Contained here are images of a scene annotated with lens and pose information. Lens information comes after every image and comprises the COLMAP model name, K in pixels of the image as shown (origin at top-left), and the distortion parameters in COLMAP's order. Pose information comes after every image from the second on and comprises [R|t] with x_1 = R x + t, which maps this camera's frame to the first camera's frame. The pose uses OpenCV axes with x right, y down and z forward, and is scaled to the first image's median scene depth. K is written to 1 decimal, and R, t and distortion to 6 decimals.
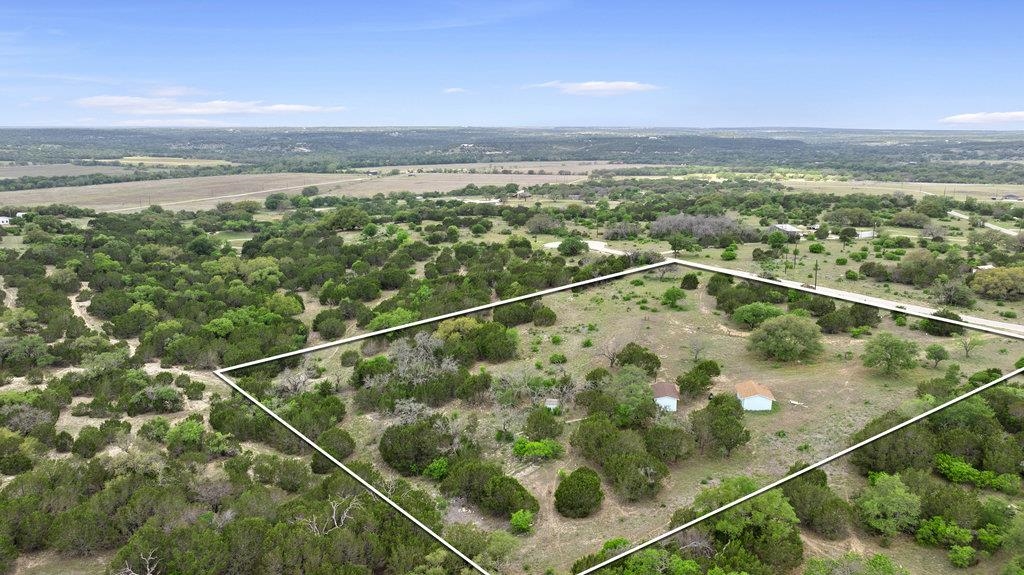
lens RADIAL K [[724.6, 0, 507.0], [0, 724.6, 287.5], [0, 0, 1]] dist [-0.014328, 0.001285]
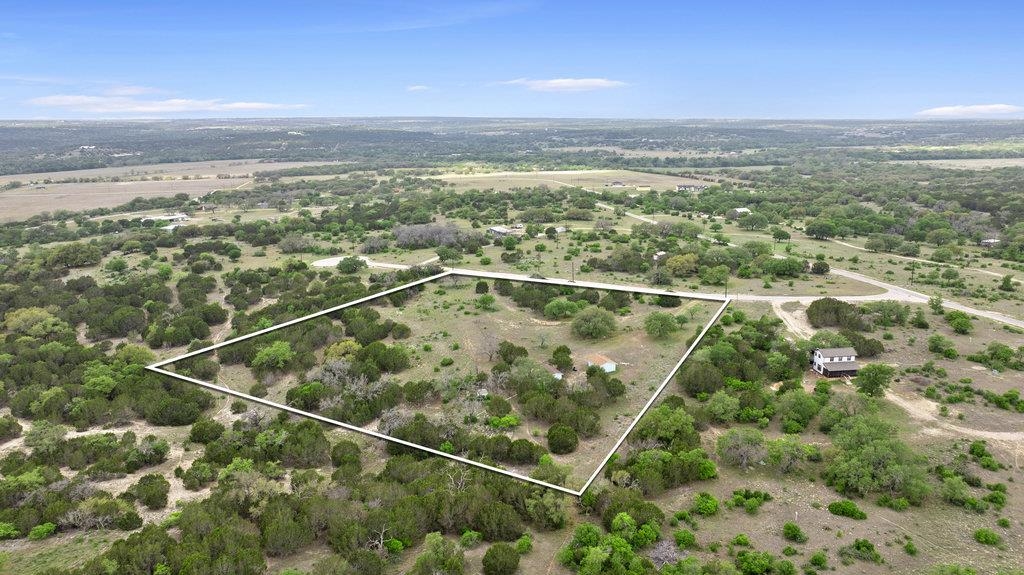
lens RADIAL K [[724.6, 0, 507.0], [0, 724.6, 287.5], [0, 0, 1]] dist [-0.014328, 0.001285]
pose [[0.882067, -0.113863, 0.457158, -0.286830], [0.108382, 0.993371, 0.038297, -0.050423], [-0.458489, 0.015767, 0.888560, -0.152730]]
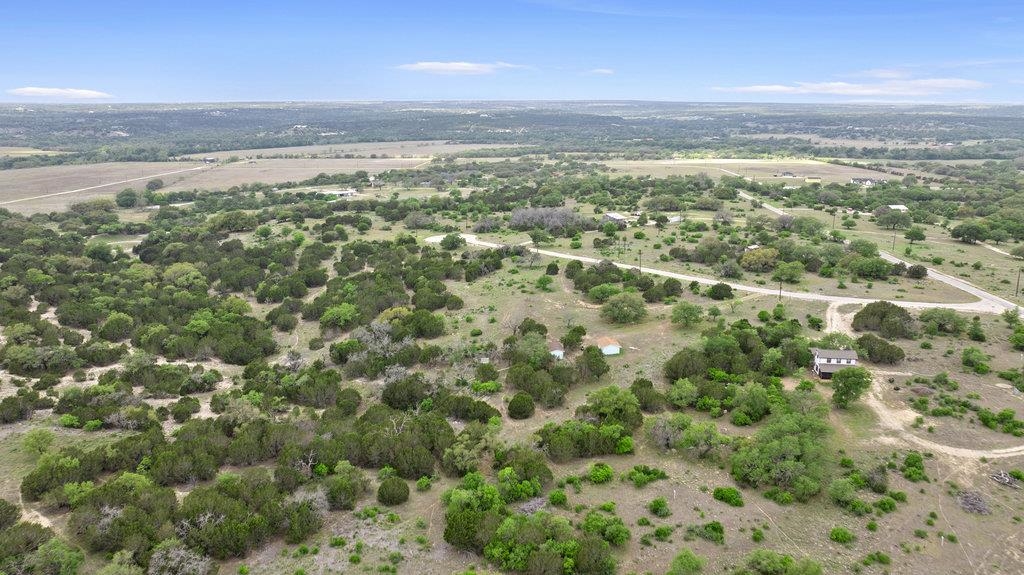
lens RADIAL K [[724.6, 0, 507.0], [0, 724.6, 287.5], [0, 0, 1]] dist [-0.014328, 0.001285]
pose [[0.973736, -0.058519, 0.220031, -0.123926], [0.051110, 0.997923, 0.039222, -0.029874], [-0.221869, -0.026946, 0.974704, -0.284213]]
